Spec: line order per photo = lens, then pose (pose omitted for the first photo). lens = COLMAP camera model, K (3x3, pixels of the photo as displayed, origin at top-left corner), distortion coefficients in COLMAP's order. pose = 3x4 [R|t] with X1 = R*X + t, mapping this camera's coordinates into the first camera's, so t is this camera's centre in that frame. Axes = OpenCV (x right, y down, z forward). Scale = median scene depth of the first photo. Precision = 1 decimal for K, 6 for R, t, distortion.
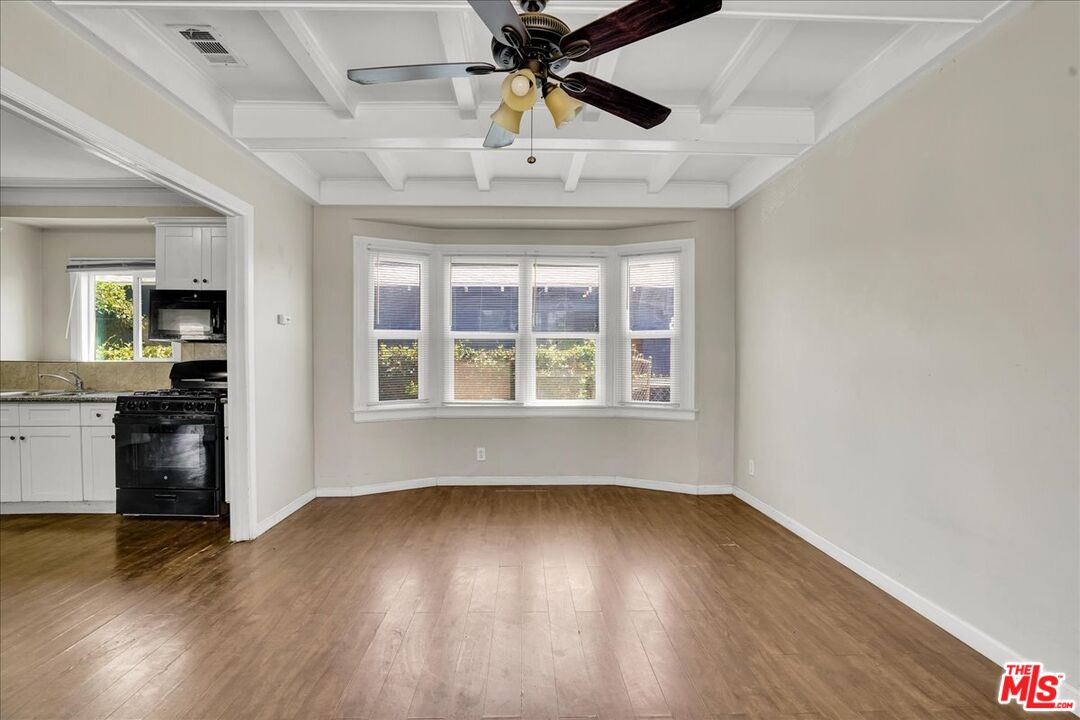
lens RADIAL K [[516.3, 0, 540.9], [0, 516.3, 367.1], [0, 0, 1]] dist [-0.035434, 0.013582]
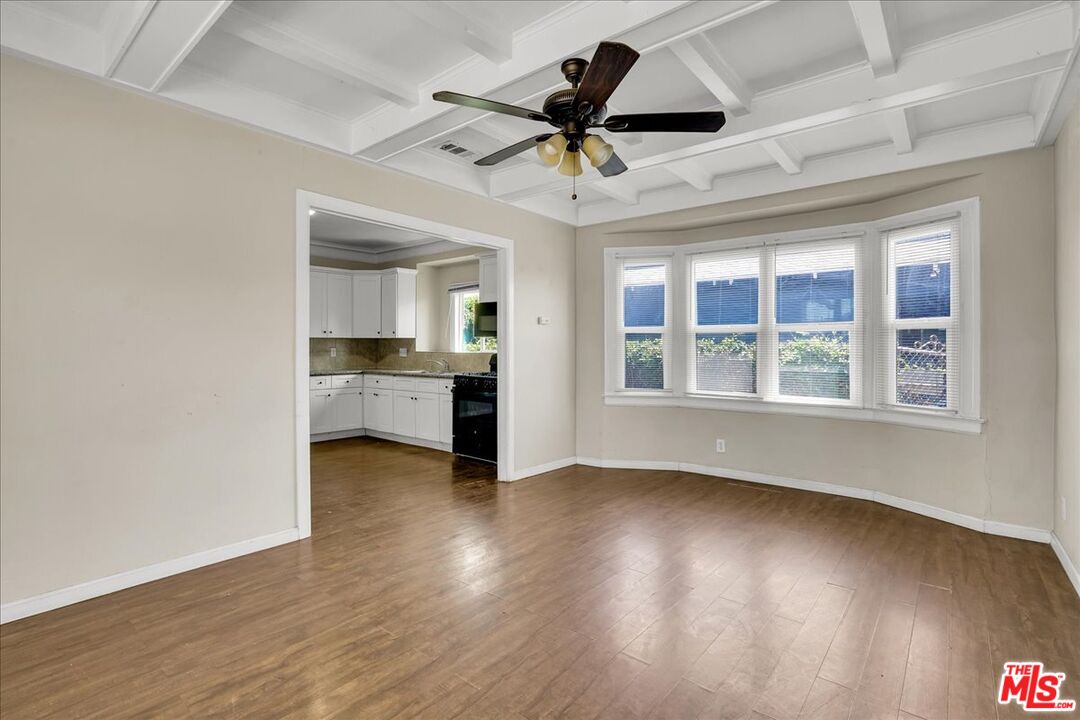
lens RADIAL K [[516.3, 0, 521.0], [0, 516.3, 350.4], [0, 0, 1]] dist [-0.035434, 0.013582]
pose [[0.743634, 0.002730, -0.668581, 0.300099], [-0.015532, 0.999792, -0.013194, 0.000646], [0.668406, 0.020196, 0.743522, -0.017013]]
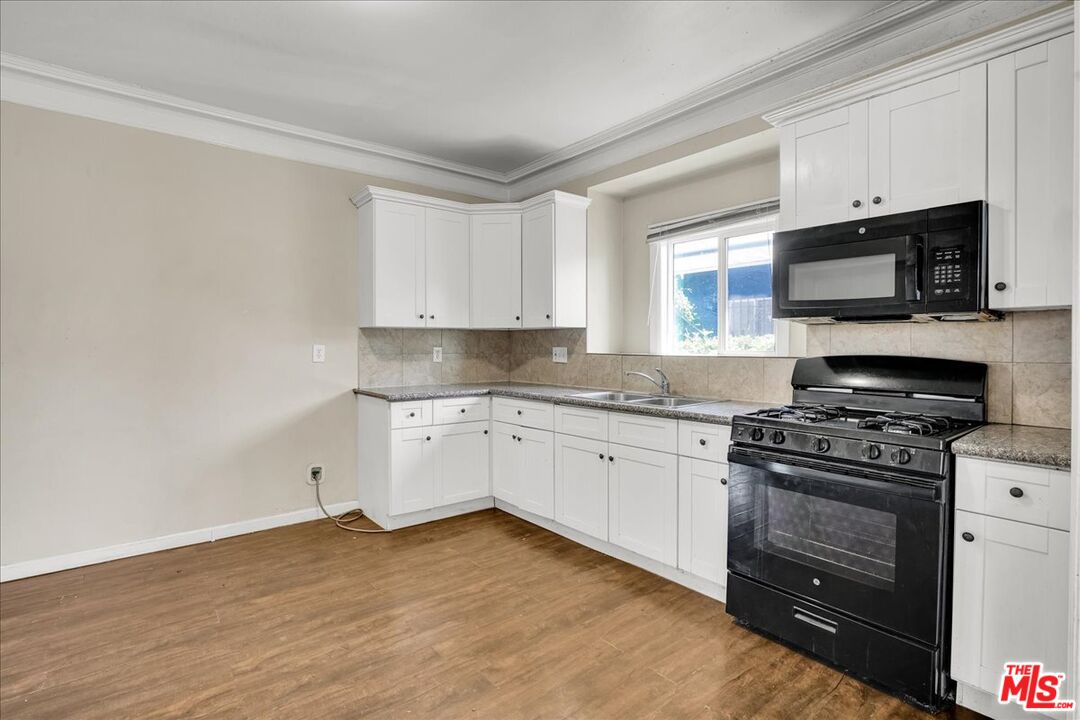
lens RADIAL K [[516.3, 0, 531.5], [0, 516.3, 350.0], [0, 0, 1]] dist [-0.035434, 0.013582]
pose [[0.613411, 0.001977, -0.789761, -0.436886], [-0.012561, 0.999895, -0.007253, -0.010104], [0.789664, 0.014369, 0.613372, 0.384484]]
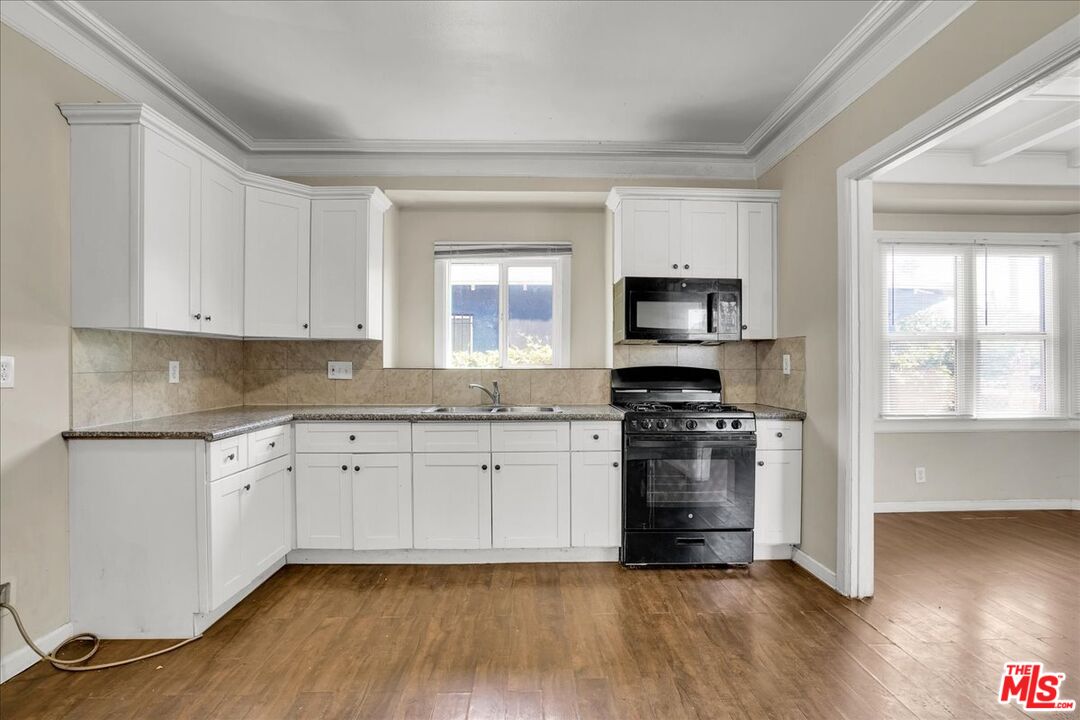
lens RADIAL K [[541.5, 0, 528.3], [0, 541.5, 356.6], [0, 0, 1]] dist [-0.031078, 0.002298]
pose [[0.999869, -0.003338, 0.015856, -0.862861], [0.003767, 0.999626, -0.027093, -0.005878], [-0.015760, 0.027149, 0.999507, 0.142273]]
